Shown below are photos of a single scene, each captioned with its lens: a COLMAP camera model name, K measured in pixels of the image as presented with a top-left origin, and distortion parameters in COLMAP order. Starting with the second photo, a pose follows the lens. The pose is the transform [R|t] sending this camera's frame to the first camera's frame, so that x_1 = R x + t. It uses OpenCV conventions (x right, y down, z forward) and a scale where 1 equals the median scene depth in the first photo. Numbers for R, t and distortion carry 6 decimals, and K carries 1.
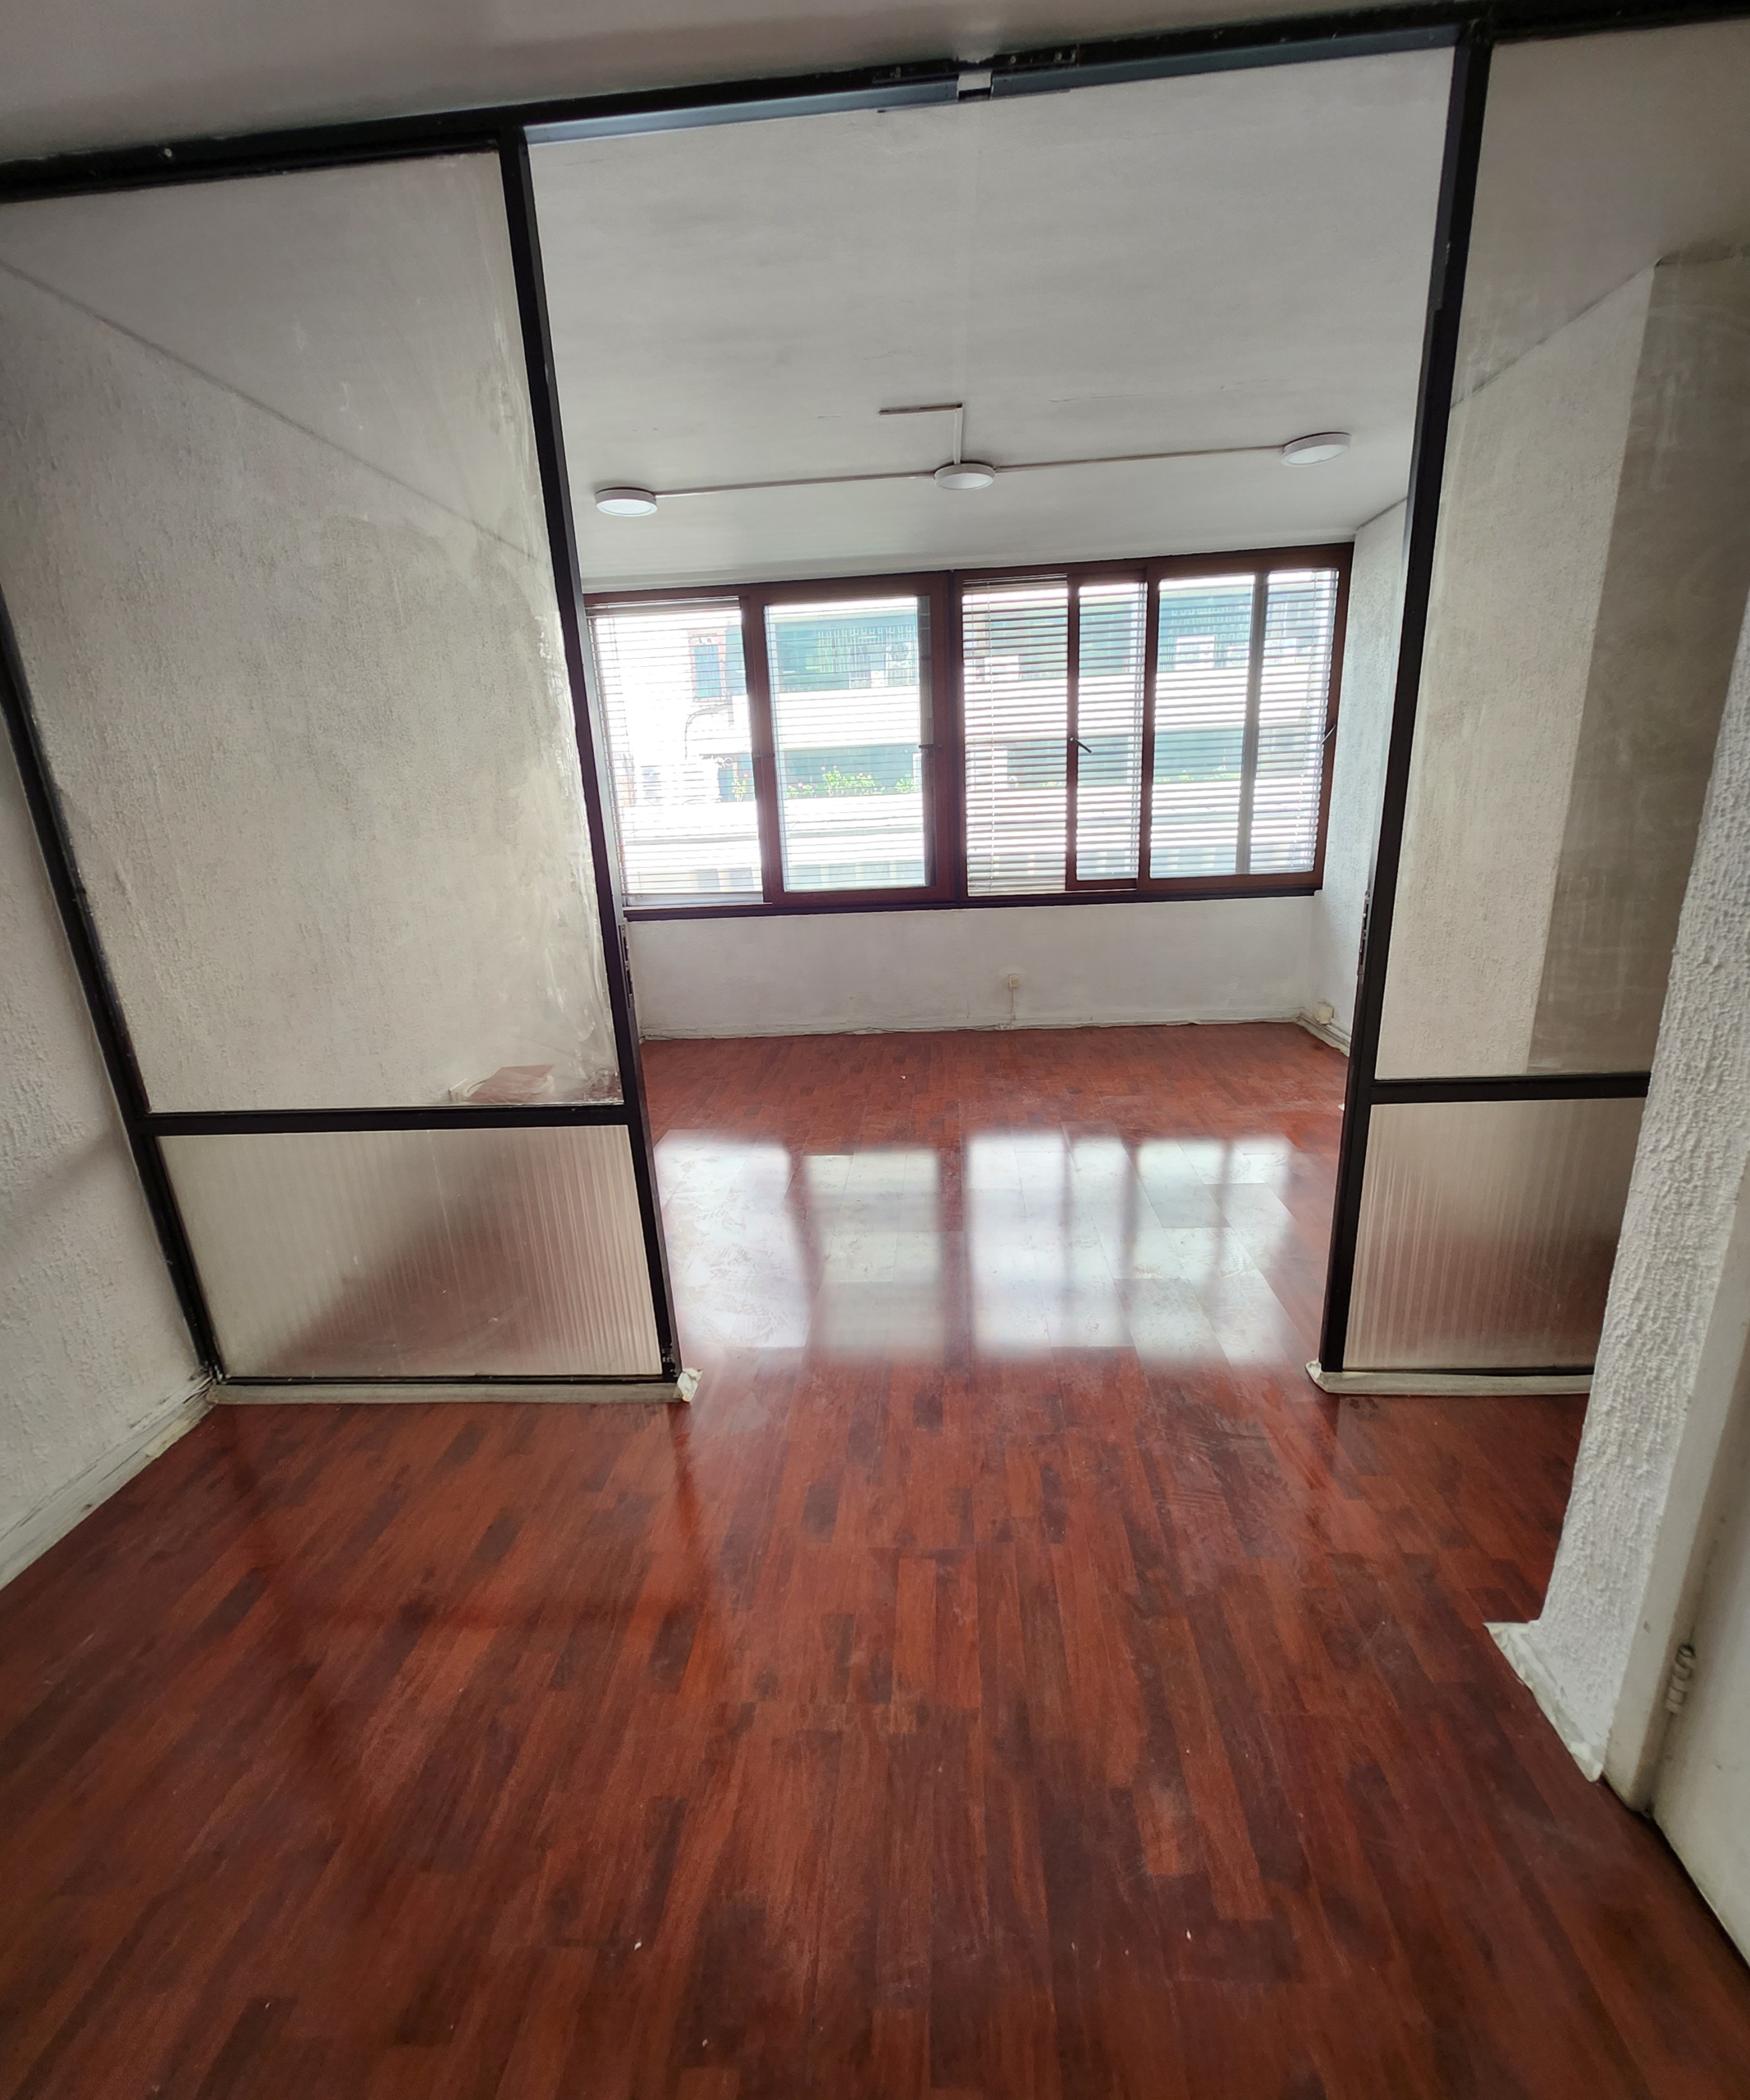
lens RADIAL K [[911.1, 0, 878.2], [0, 911.1, 1053.8], [0, 0, 1]] dist [0.000848, 0.000148]
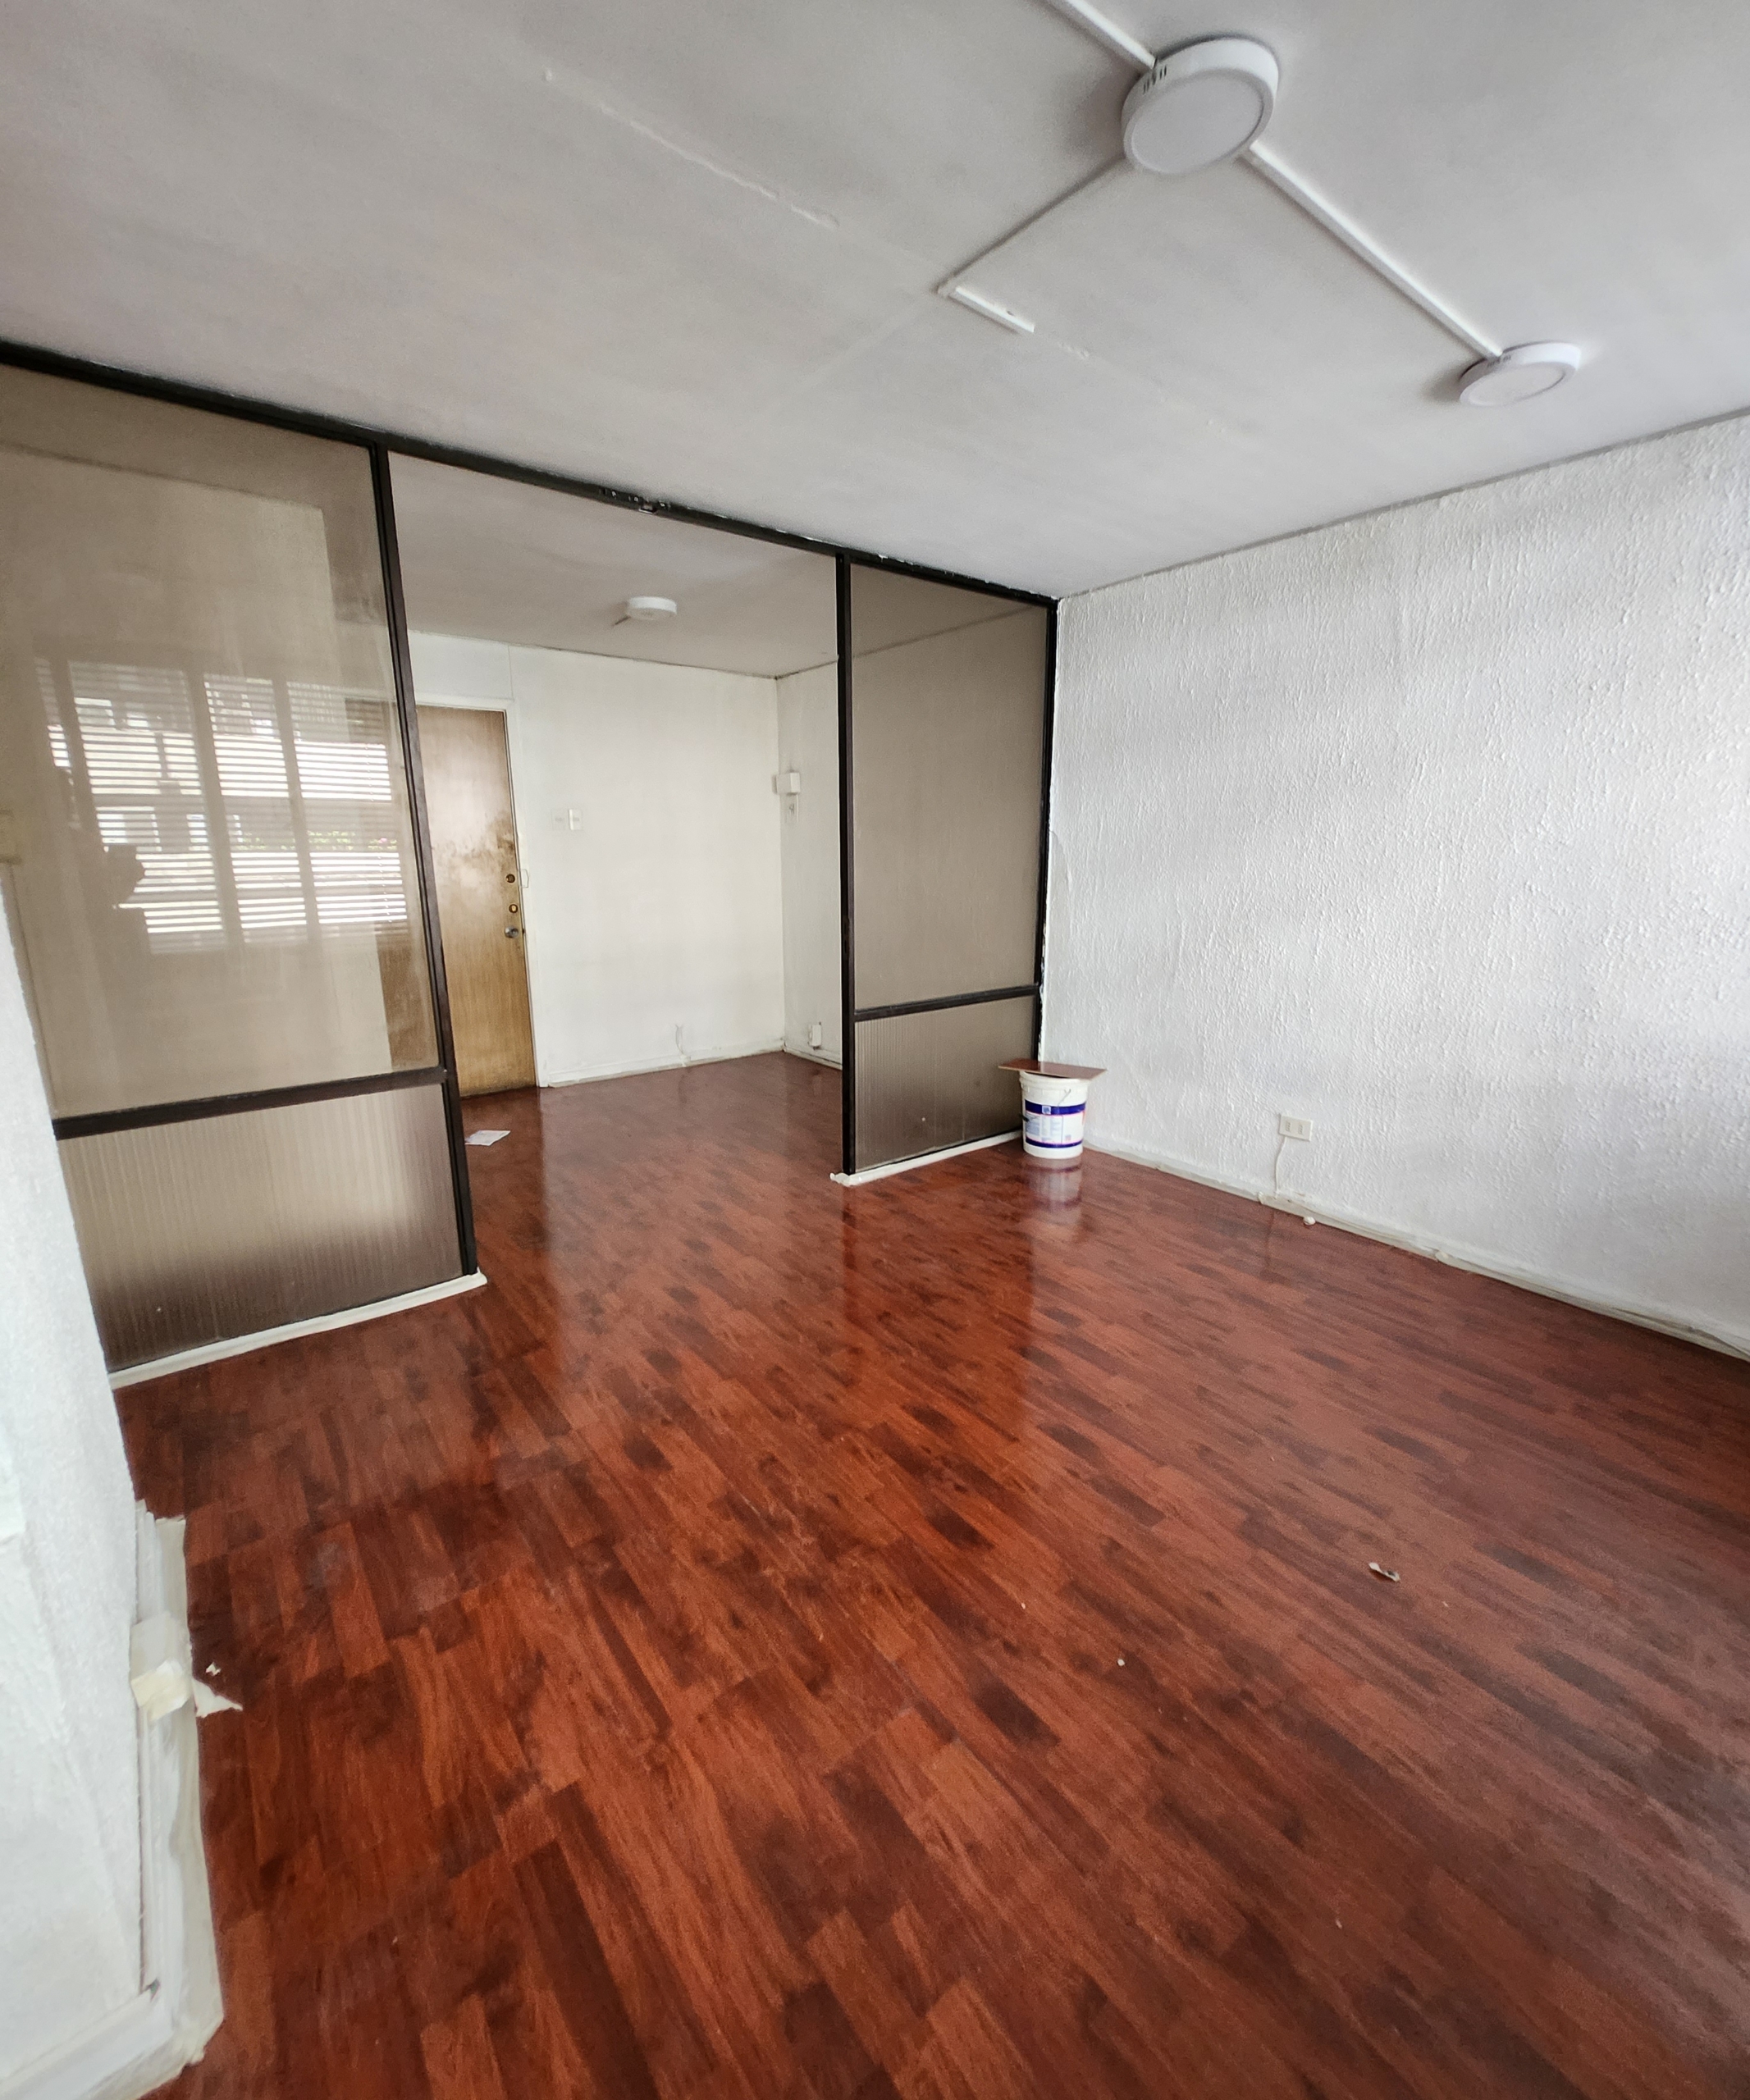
lens RADIAL K [[903.2, 0, 879.9], [0, 903.2, 1057.4], [0, 0, 1]] dist [-0.011336, -0.000214]
pose [[-0.742573, 0.200679, -0.638994, 0.960252], [-0.148284, 0.881121, 0.449041, -0.765829], [0.653144, 0.428198, -0.624539, 2.426079]]
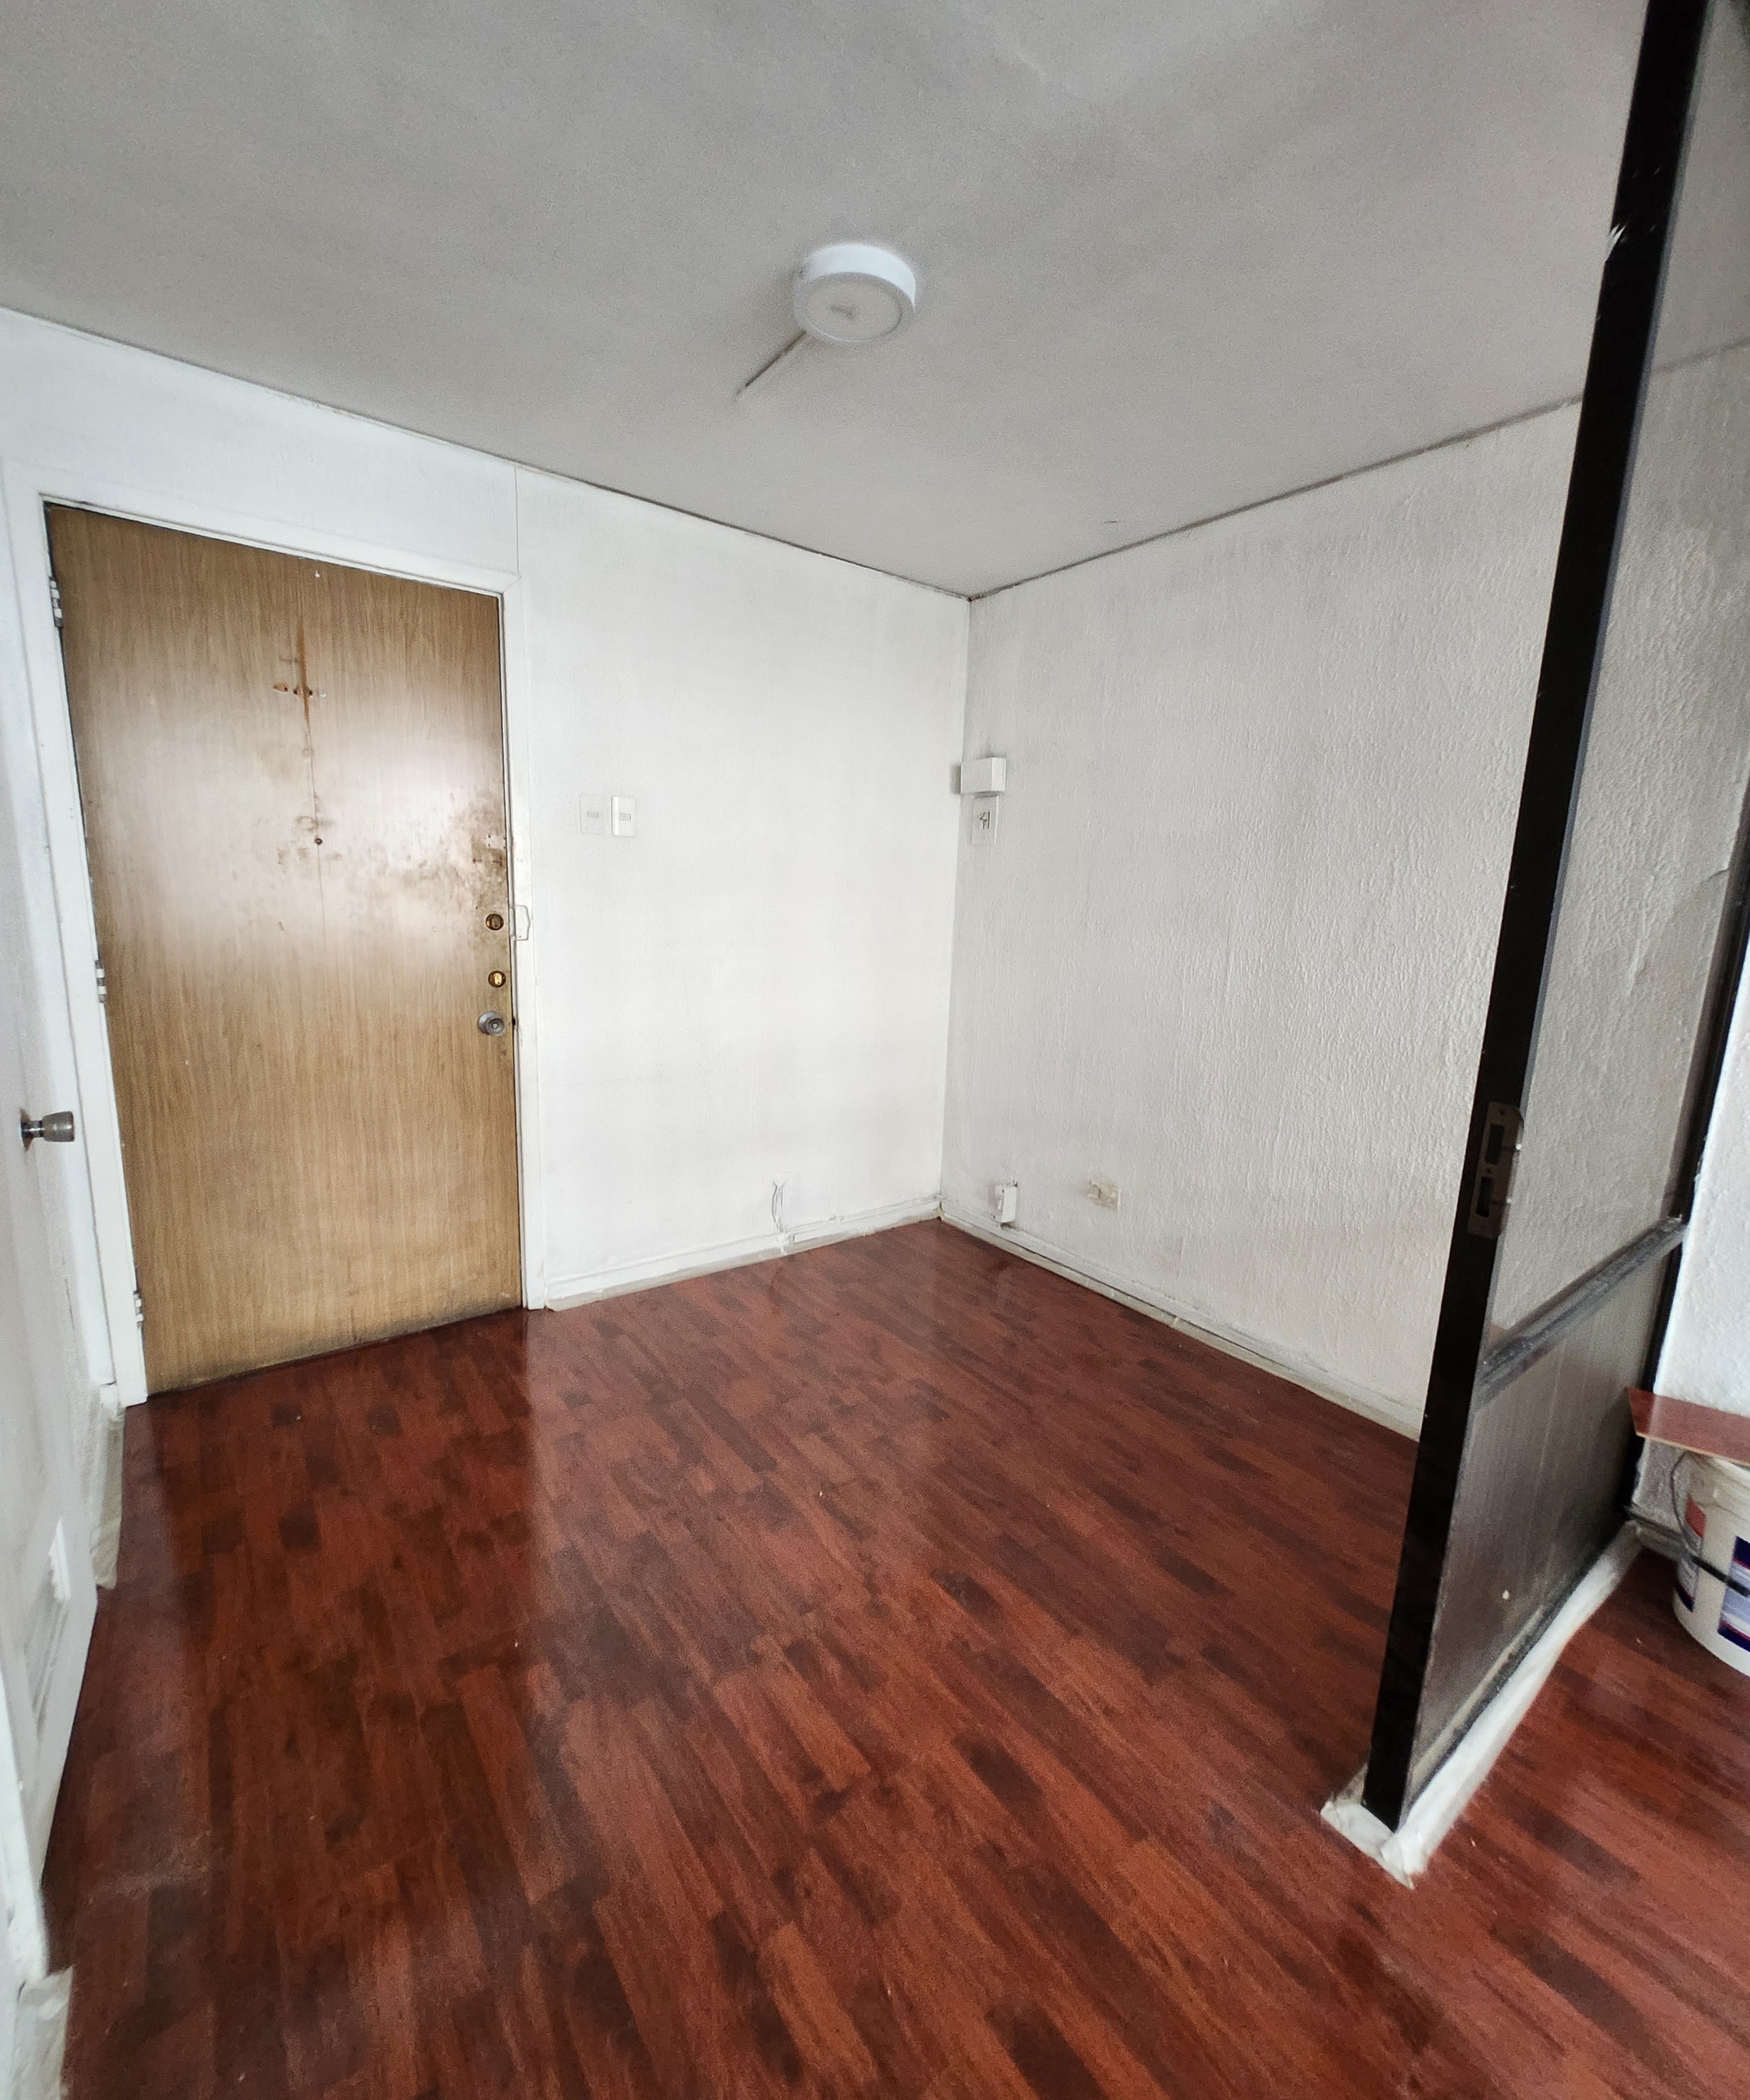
lens RADIAL K [[911.1, 0, 878.2], [0, 911.1, 1053.8], [0, 0, 1]] dist [0.000848, 0.000148]
pose [[-0.754864, 0.138205, -0.641155, 0.429450], [-0.180945, 0.895729, 0.406115, -0.355970], [0.630428, 0.422575, -0.651146, 1.156960]]
